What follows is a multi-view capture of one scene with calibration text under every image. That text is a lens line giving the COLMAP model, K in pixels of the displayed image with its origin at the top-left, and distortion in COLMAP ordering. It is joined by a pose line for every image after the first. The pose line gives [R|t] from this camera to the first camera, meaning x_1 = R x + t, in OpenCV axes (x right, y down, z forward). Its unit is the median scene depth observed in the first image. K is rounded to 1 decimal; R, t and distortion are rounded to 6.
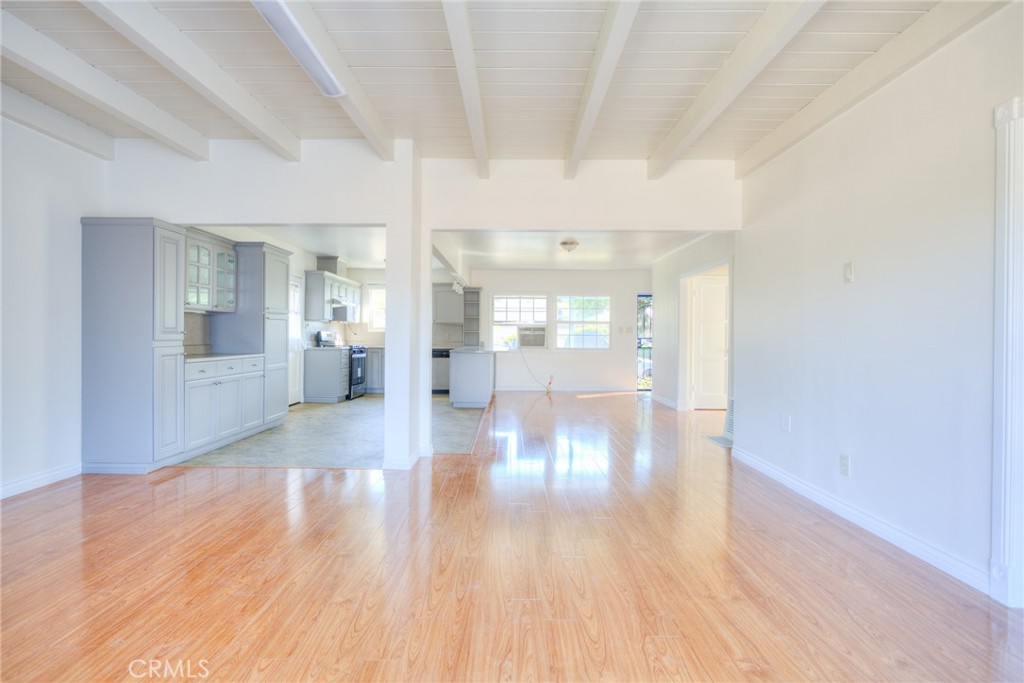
lens RADIAL K [[500.2, 0, 513.4], [0, 500.2, 340.3], [0, 0, 1]] dist [-0.015661, 0.007951]
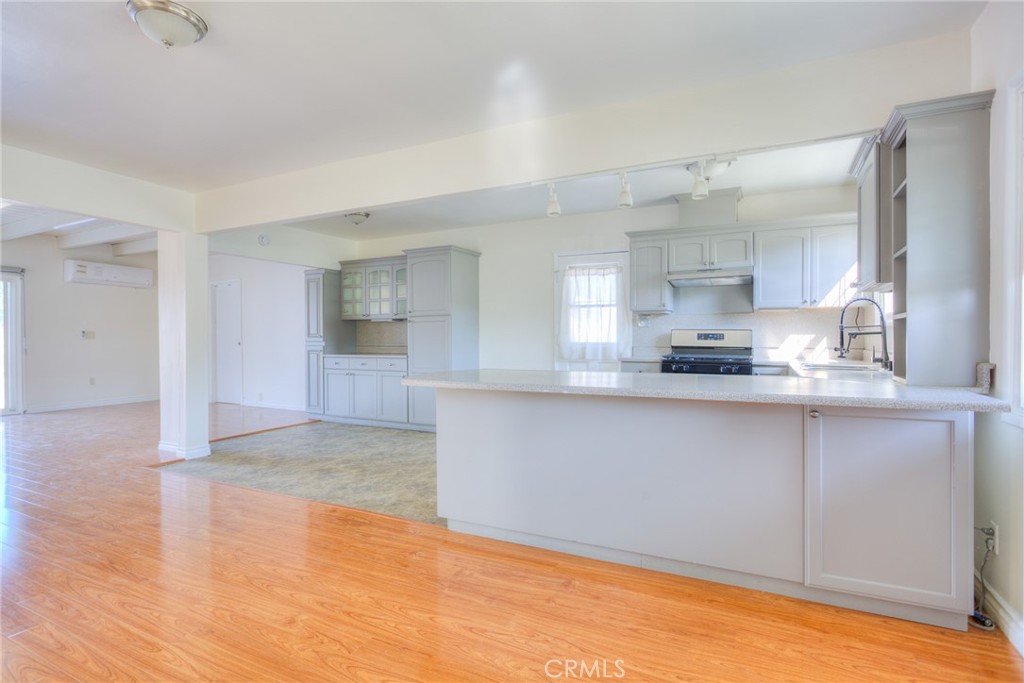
lens RADIAL K [[500.2, 0, 502.9], [0, 500.2, 341.3], [0, 0, 1]] dist [-0.015661, 0.007951]
pose [[-0.456415, 0.002780, -0.889763, 0.208083], [-0.006219, 0.999961, 0.006315, -0.006608], [0.889745, 0.008416, -0.456380, 0.991398]]
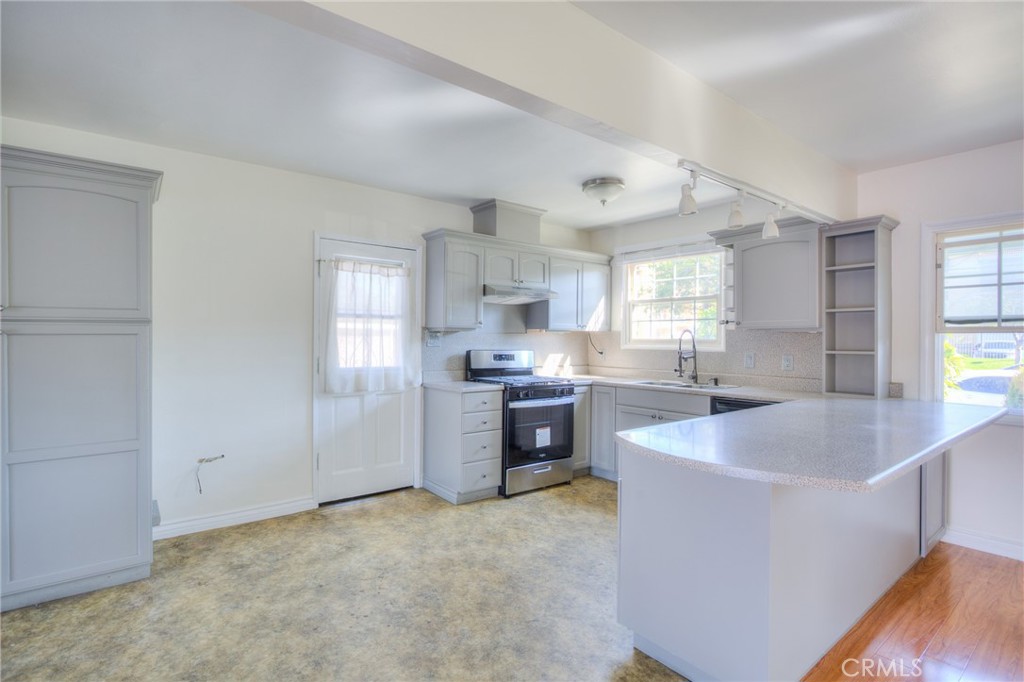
lens RADIAL K [[500.2, 0, 511.7], [0, 500.2, 336.8], [0, 0, 1]] dist [-0.015661, 0.007951]
pose [[0.619826, -0.006866, -0.784709, 0.040995], [-0.006454, 0.999883, -0.013847, -0.022908], [0.784712, 0.013647, 0.619710, 0.648370]]
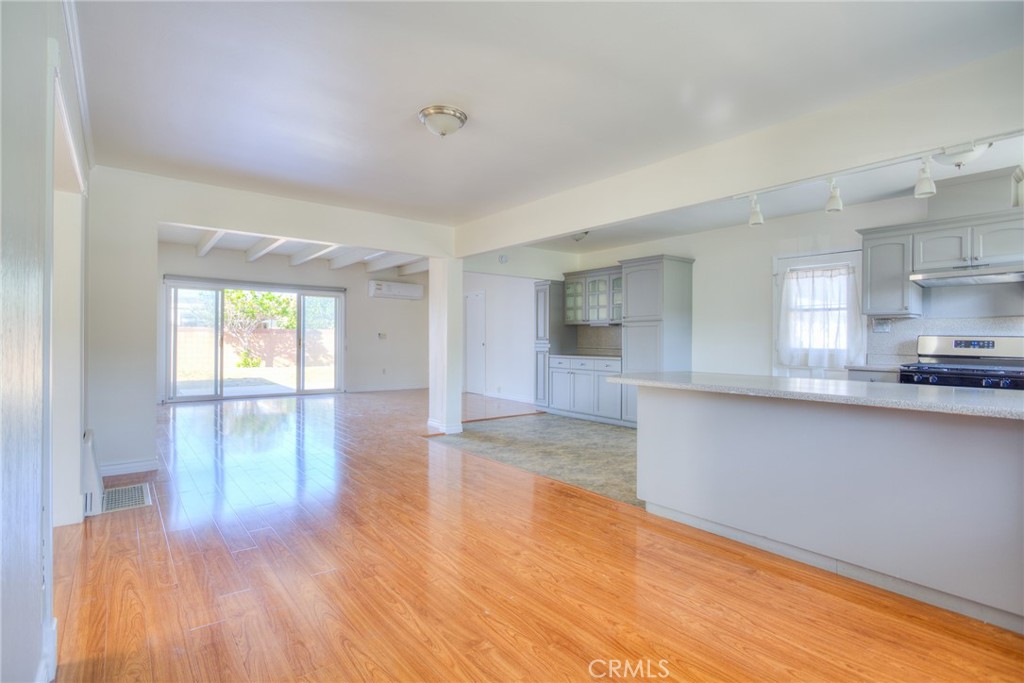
lens RADIAL K [[500.2, 0, 507.9], [0, 500.2, 328.7], [0, 0, 1]] dist [-0.015661, 0.007951]
pose [[-0.789053, -0.024527, -0.613835, 0.245022], [-0.016454, 0.999688, -0.018794, -0.008161], [0.614105, -0.004729, -0.789210, 1.040298]]
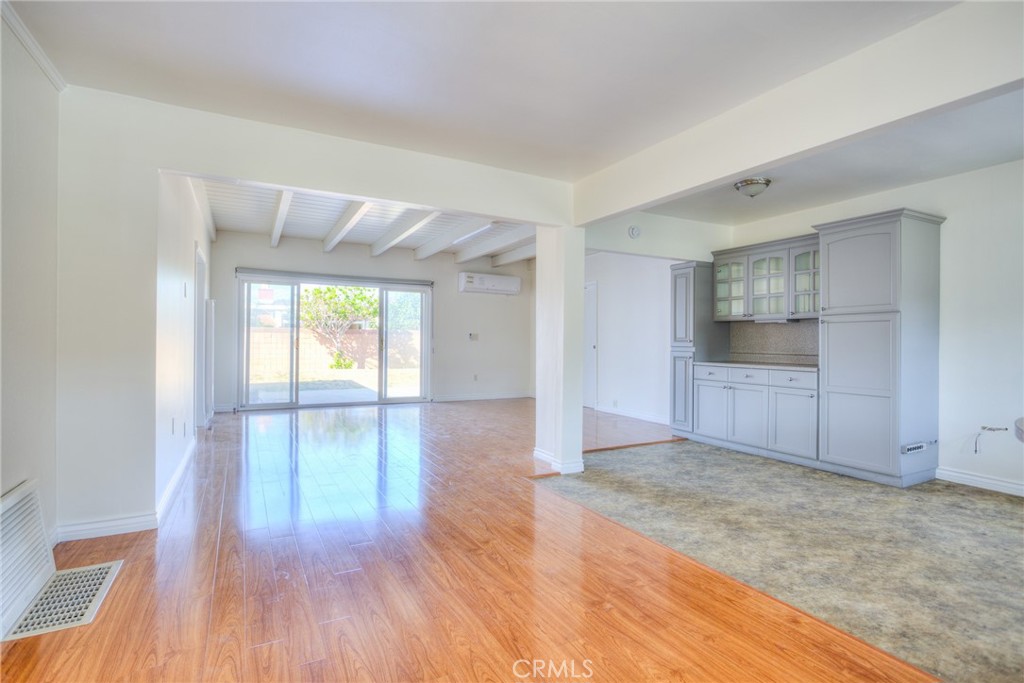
lens RADIAL K [[500.2, 0, 512.8], [0, 500.2, 338.1], [0, 0, 1]] dist [-0.015661, 0.007951]
pose [[-0.881612, -0.017130, -0.471664, 0.168299], [-0.019090, 0.999818, -0.000630, -0.006278], [0.471588, 0.008449, -0.881778, 0.869057]]
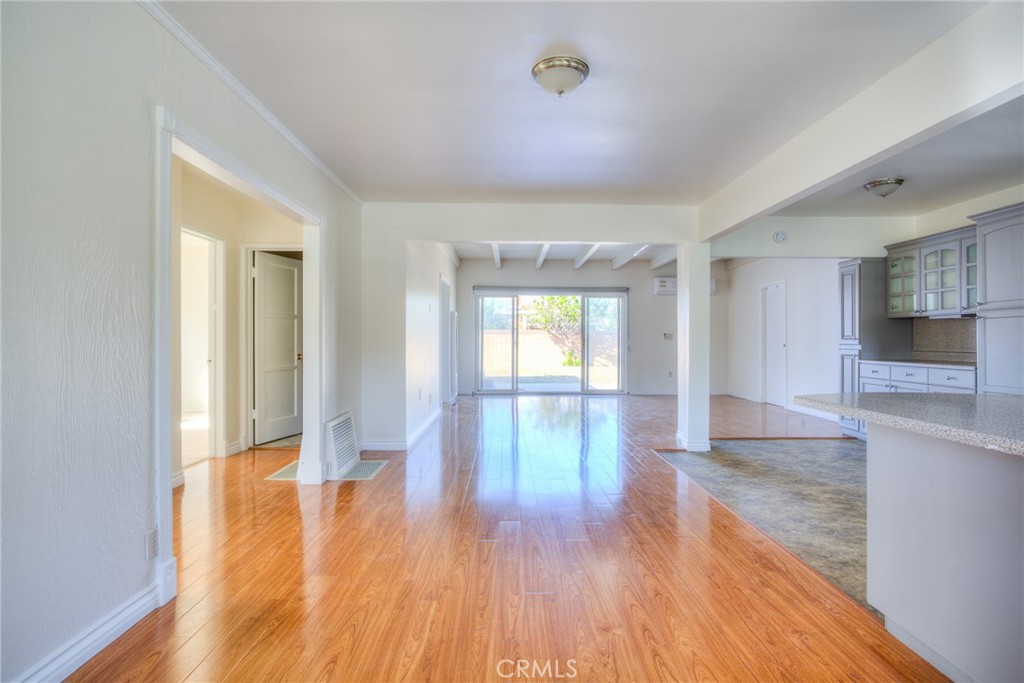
lens RADIAL K [[500.2, 0, 521.9], [0, 500.2, 337.5], [0, 0, 1]] dist [-0.015661, 0.007951]
pose [[-0.999608, -0.008708, -0.026608, 0.111069], [-0.008847, 0.999948, 0.005125, -0.008145], [0.026562, 0.005358, -0.999633, 1.020077]]
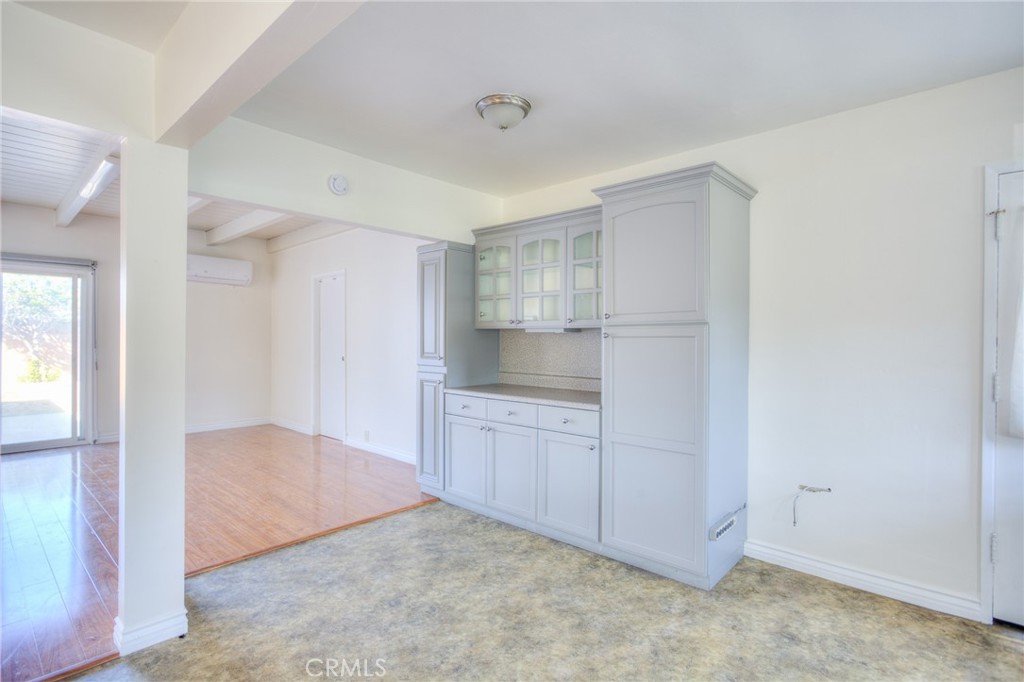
lens RADIAL K [[500.2, 0, 508.0], [0, 500.2, 338.9], [0, 0, 1]] dist [-0.015661, 0.007951]
pose [[-0.674292, -0.008262, -0.738418, -0.033285], [-0.016257, 0.999861, 0.003659, -0.025034], [0.738286, 0.014472, -0.674333, 0.760850]]
